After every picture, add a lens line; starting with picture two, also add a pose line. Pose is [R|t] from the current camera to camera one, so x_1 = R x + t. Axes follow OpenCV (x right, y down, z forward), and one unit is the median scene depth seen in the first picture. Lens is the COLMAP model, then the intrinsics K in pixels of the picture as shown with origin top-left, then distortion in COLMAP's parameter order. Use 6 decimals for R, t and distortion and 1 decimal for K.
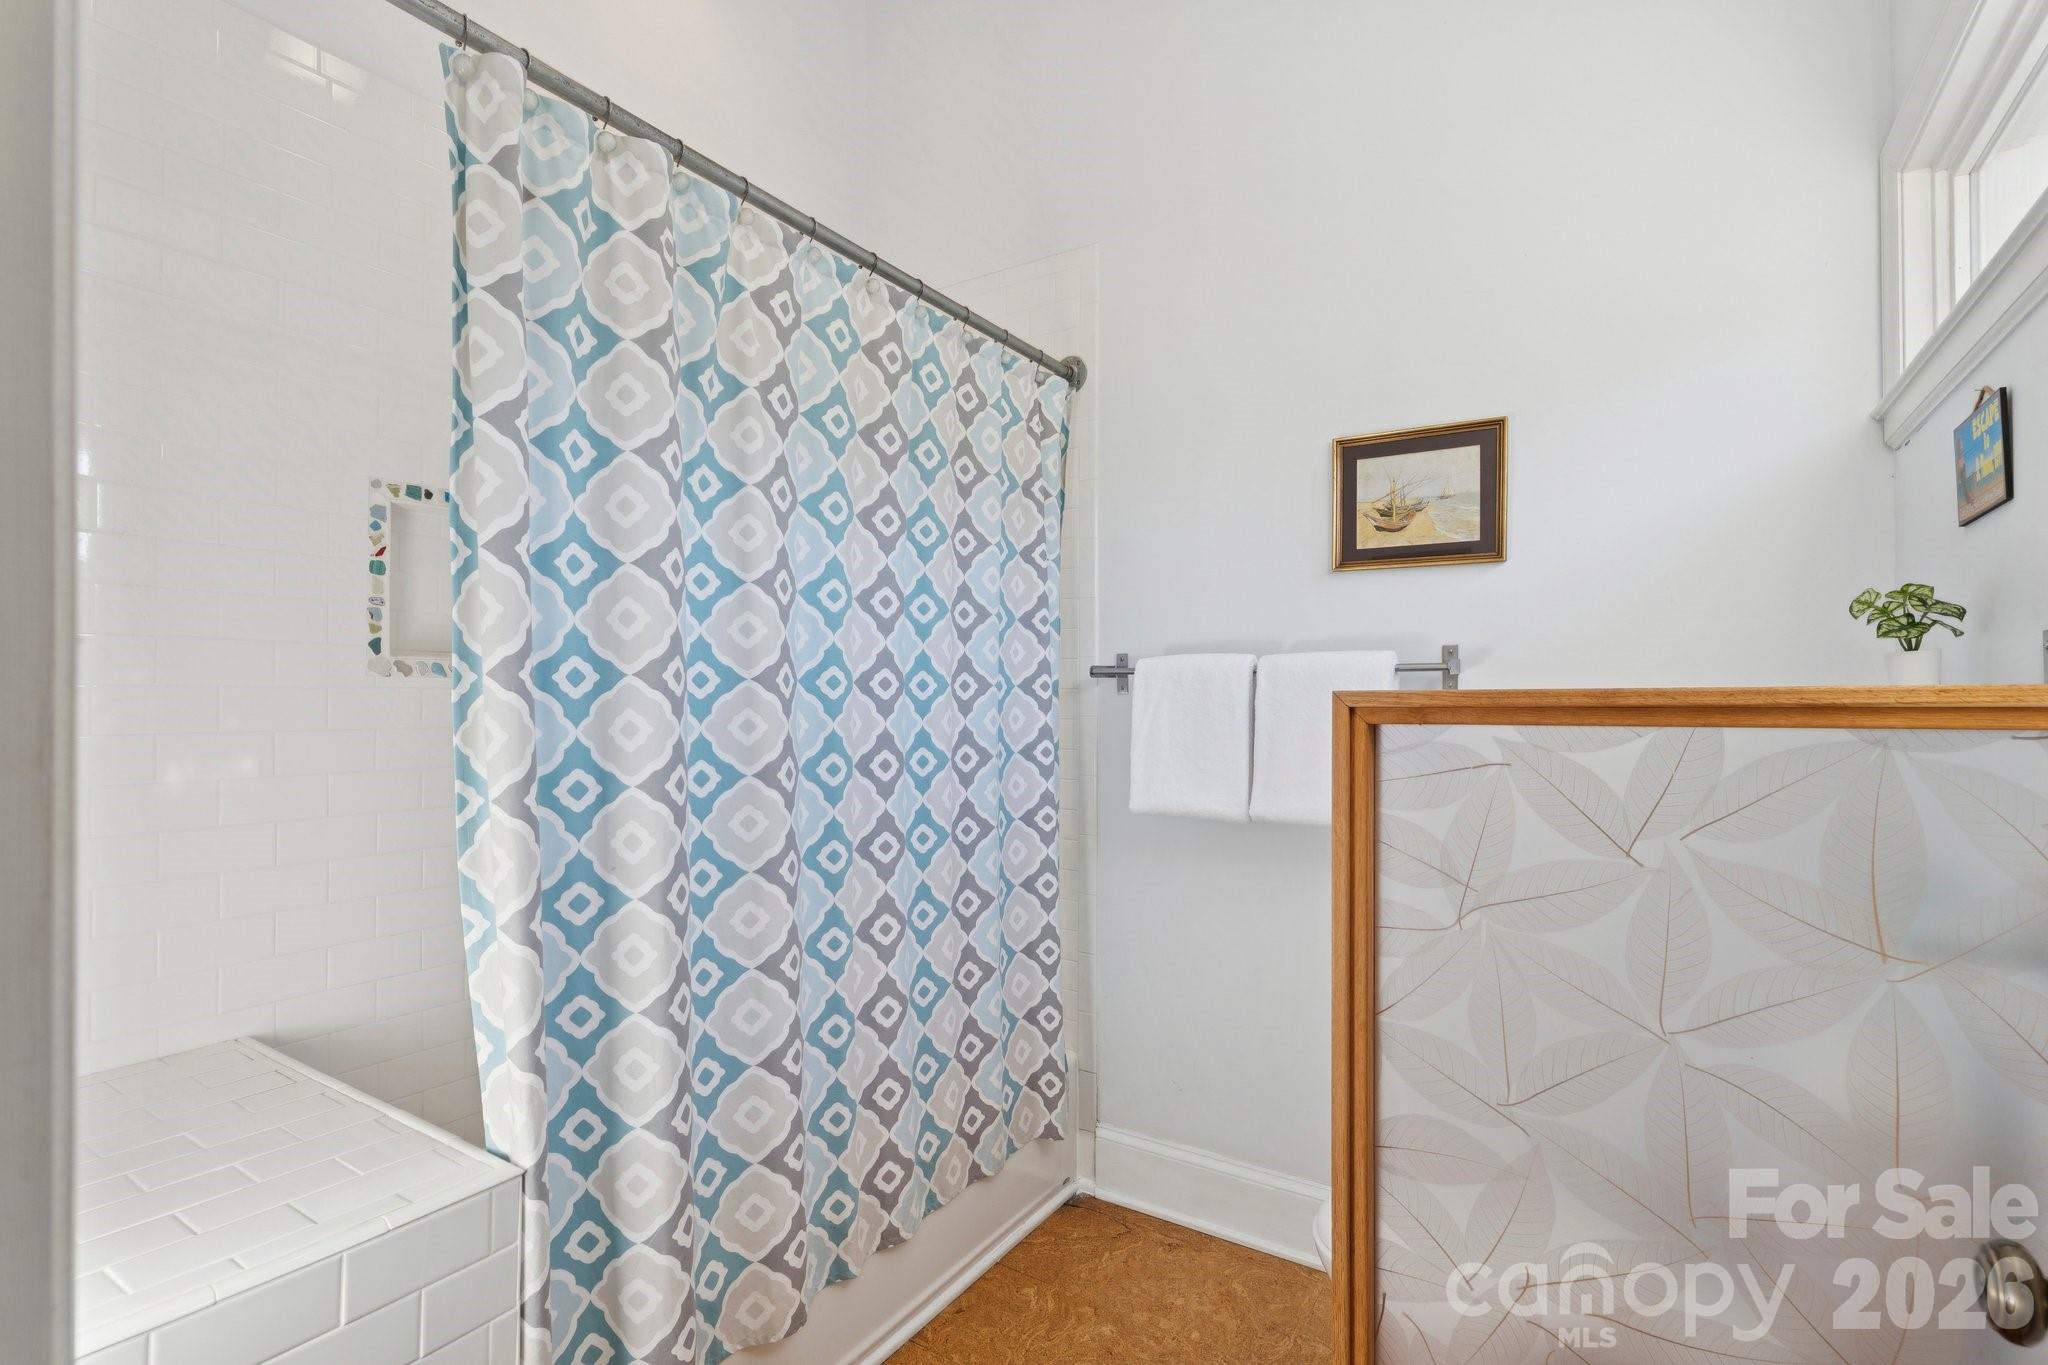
lens RADIAL K [[958.8, 0, 1020.3], [0, 958.8, 686.5], [0, 0, 1]] dist [-0.000767, 0.002919]
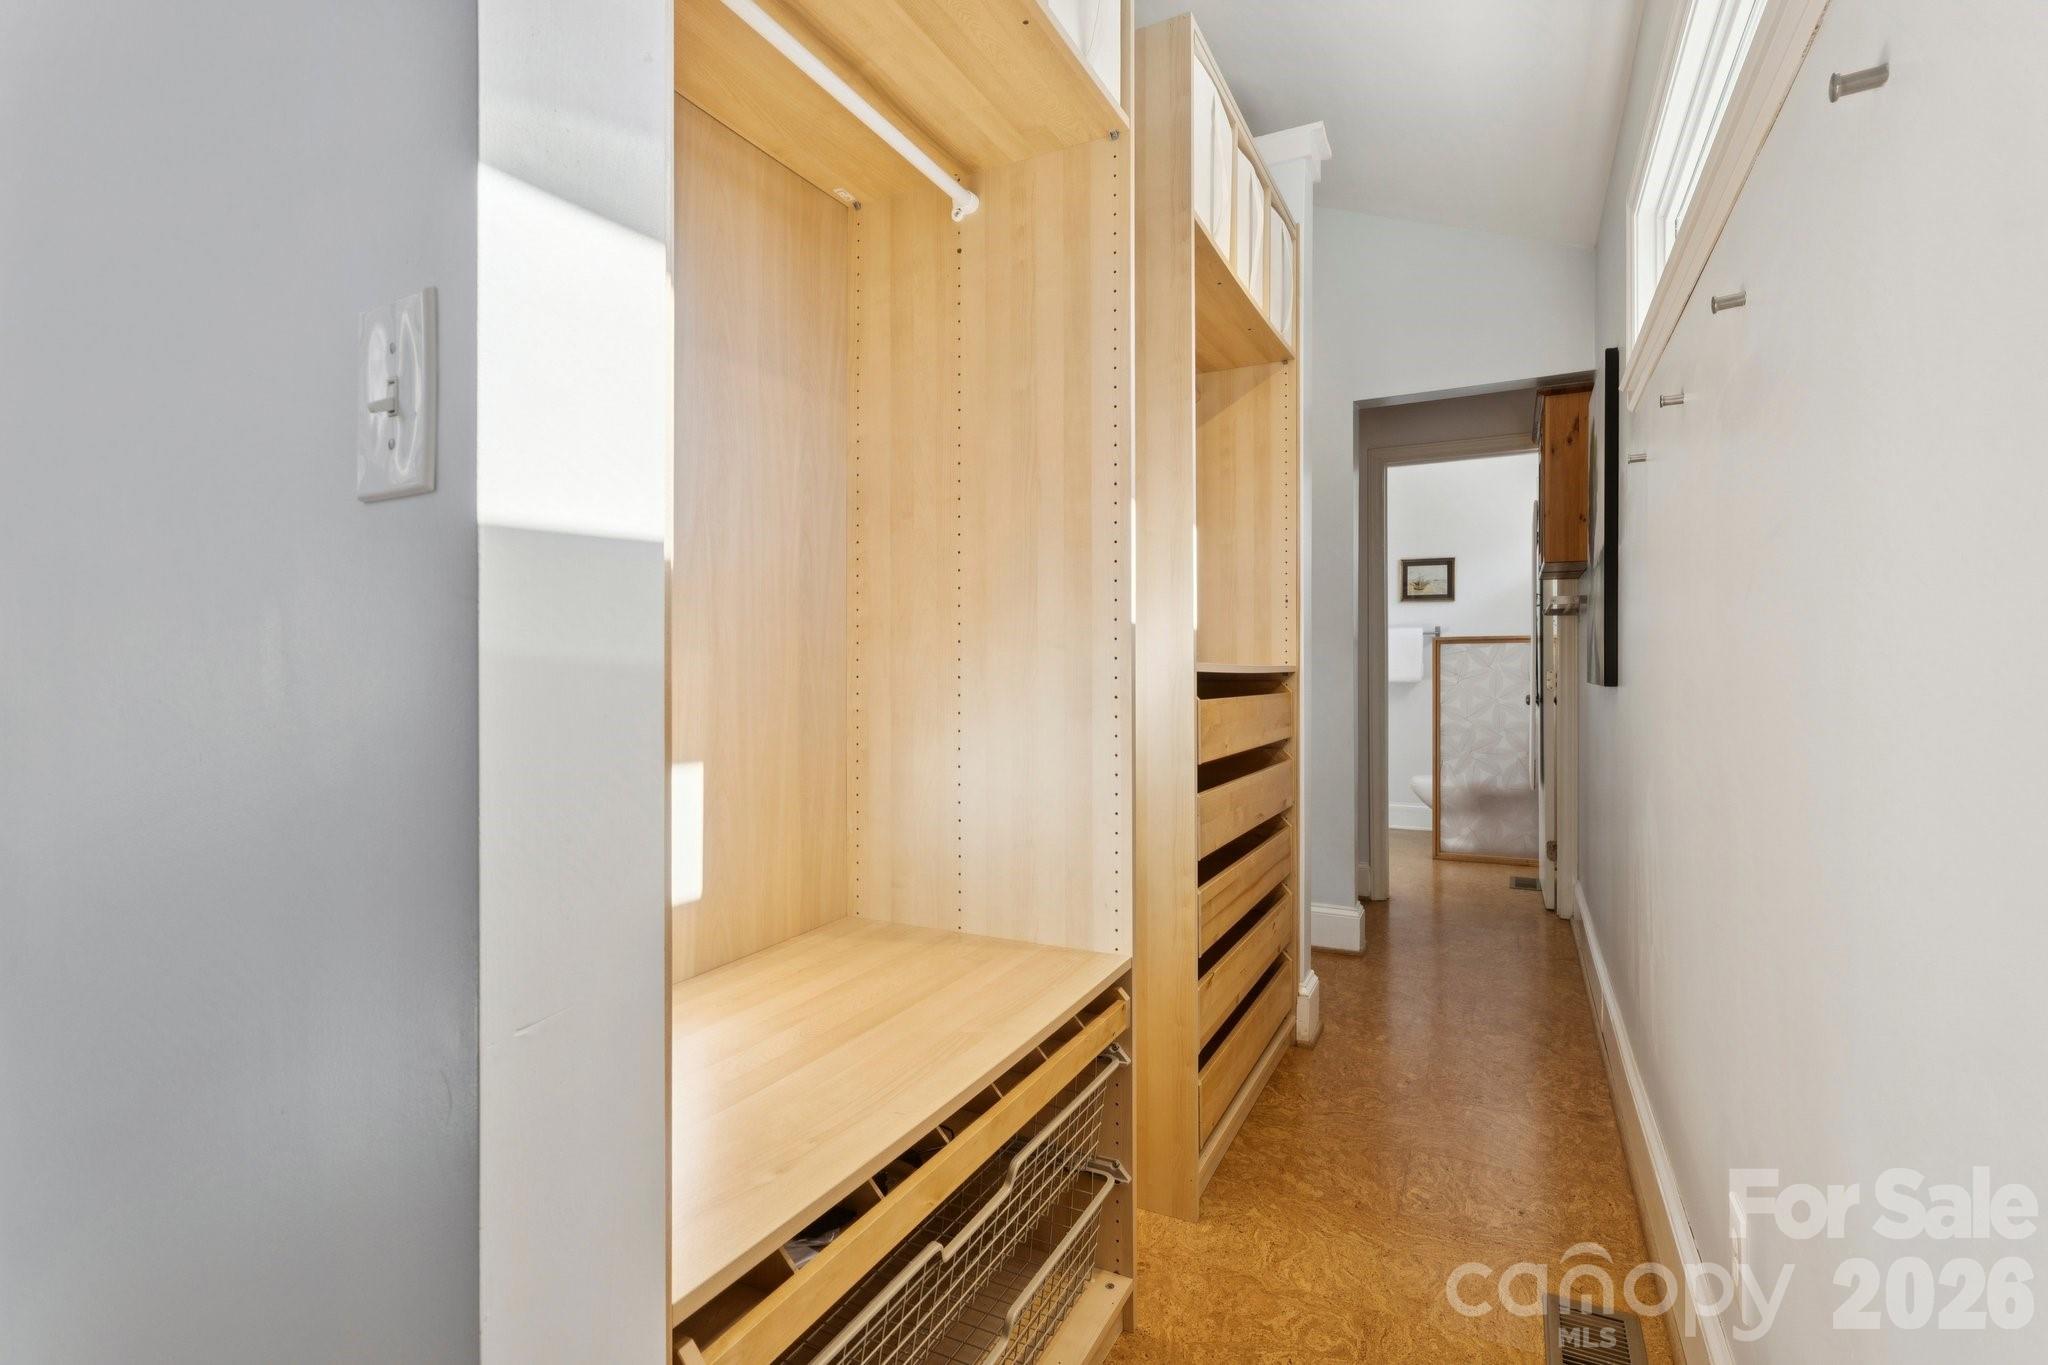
lens RADIAL K [[958.8, 0, 1017.8], [0, 958.8, 668.8], [0, 0, 1]] dist [-0.000767, 0.002919]
pose [[0.994307, -0.003515, 0.106495, -1.218462], [0.002112, 0.999909, 0.013290, 0.050060], [-0.106532, -0.012990, 0.994224, -1.928118]]
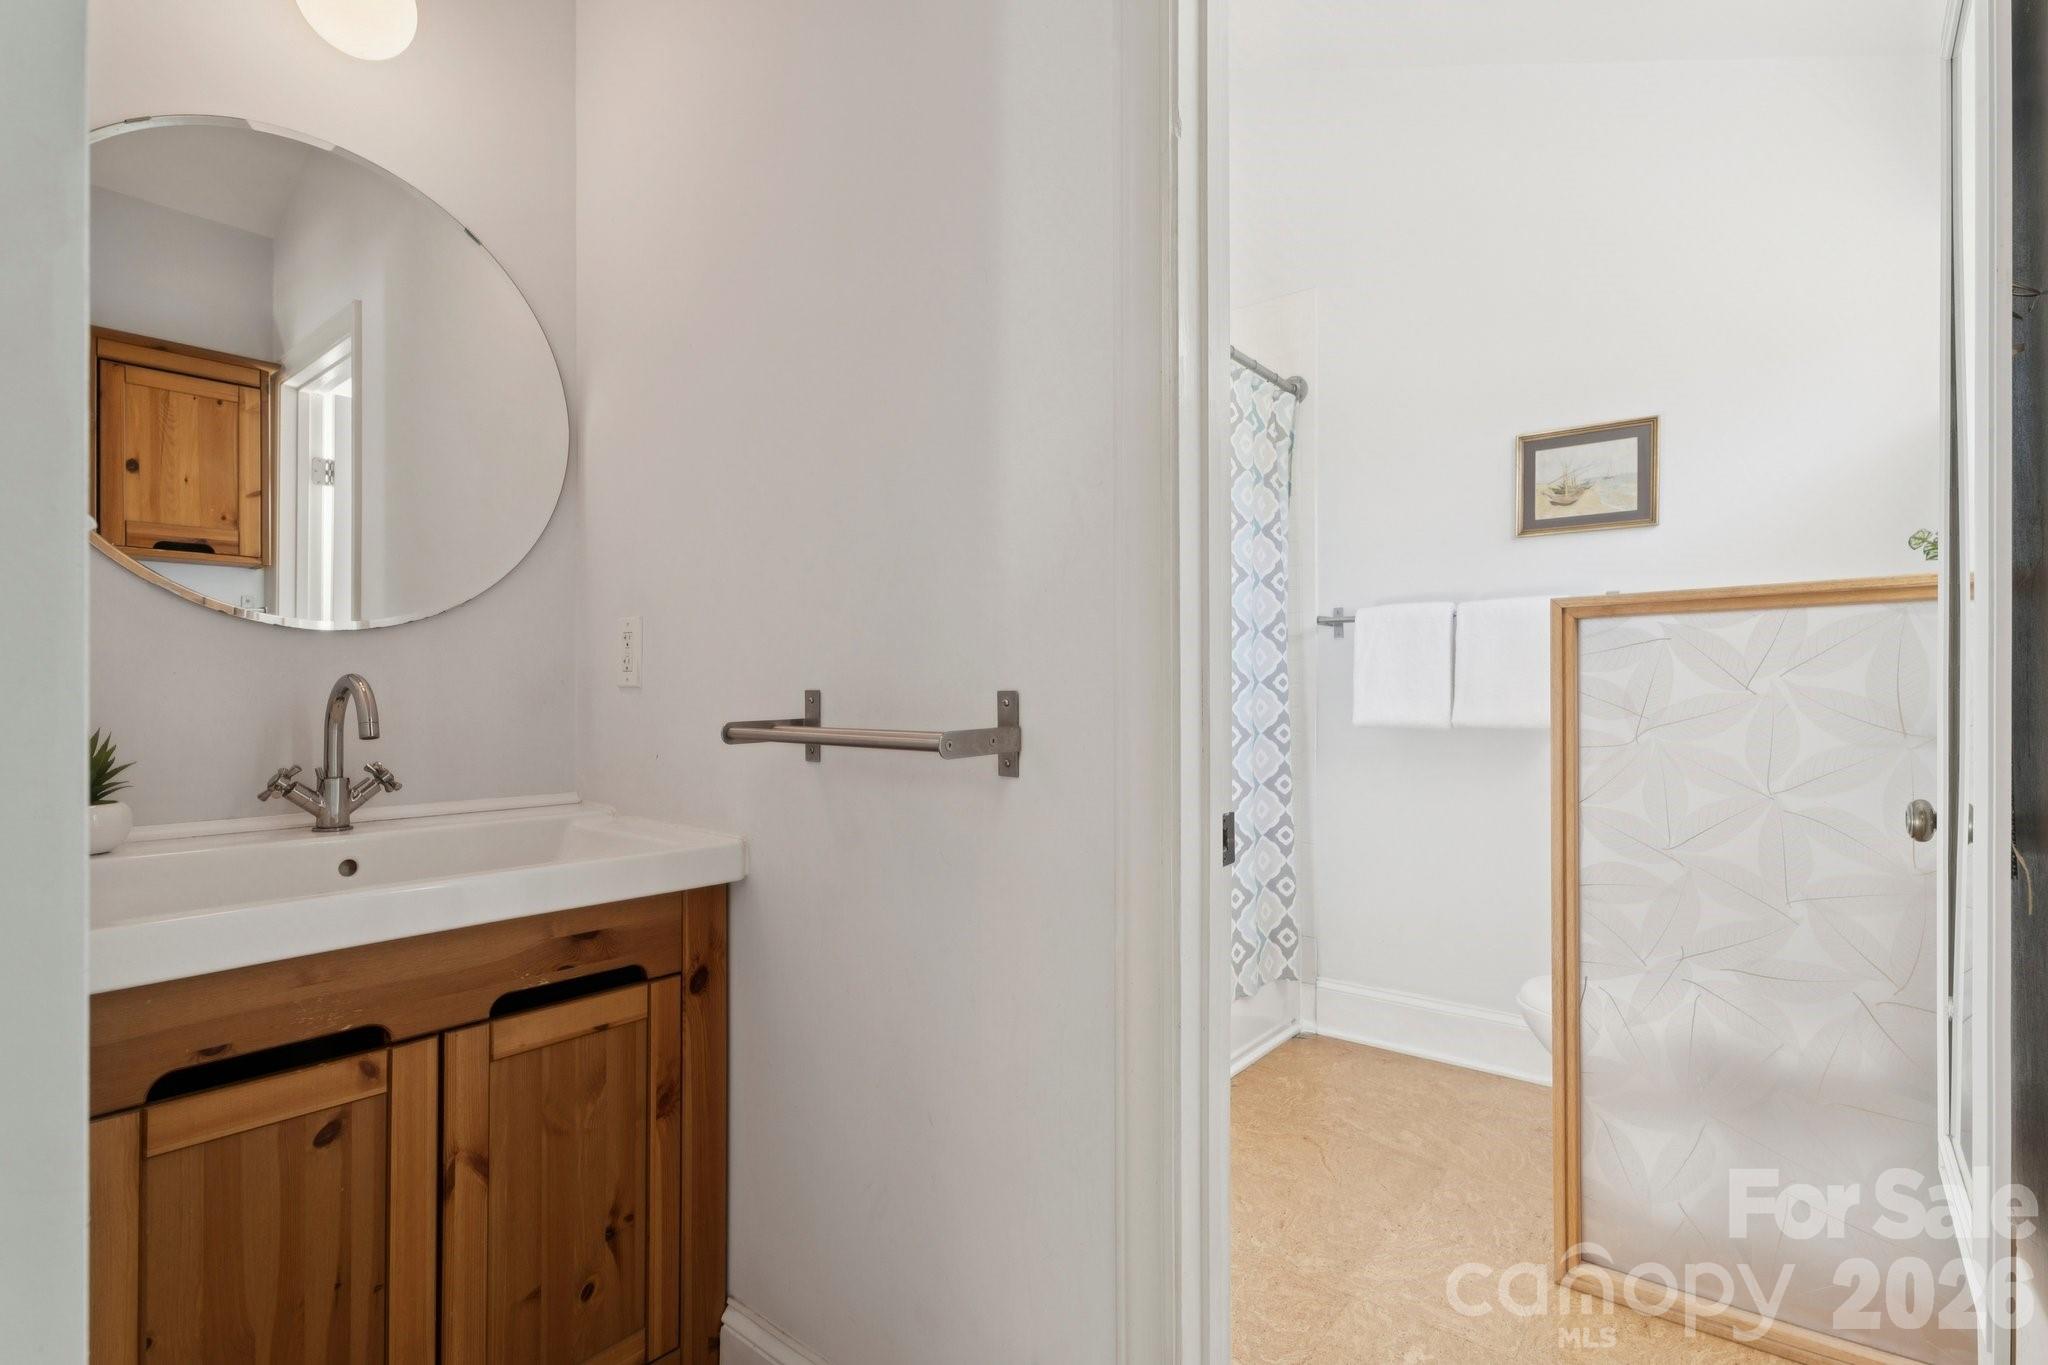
lens RADIAL K [[958.8, 0, 1029.9], [0, 958.8, 686.2], [0, 0, 1]] dist [-0.000767, 0.002919]
pose [[0.994956, -0.004244, -0.100221, -0.198994], [0.004258, 0.999991, -0.000071, 0.078280], [0.100220, -0.000356, 0.994965, -0.356220]]
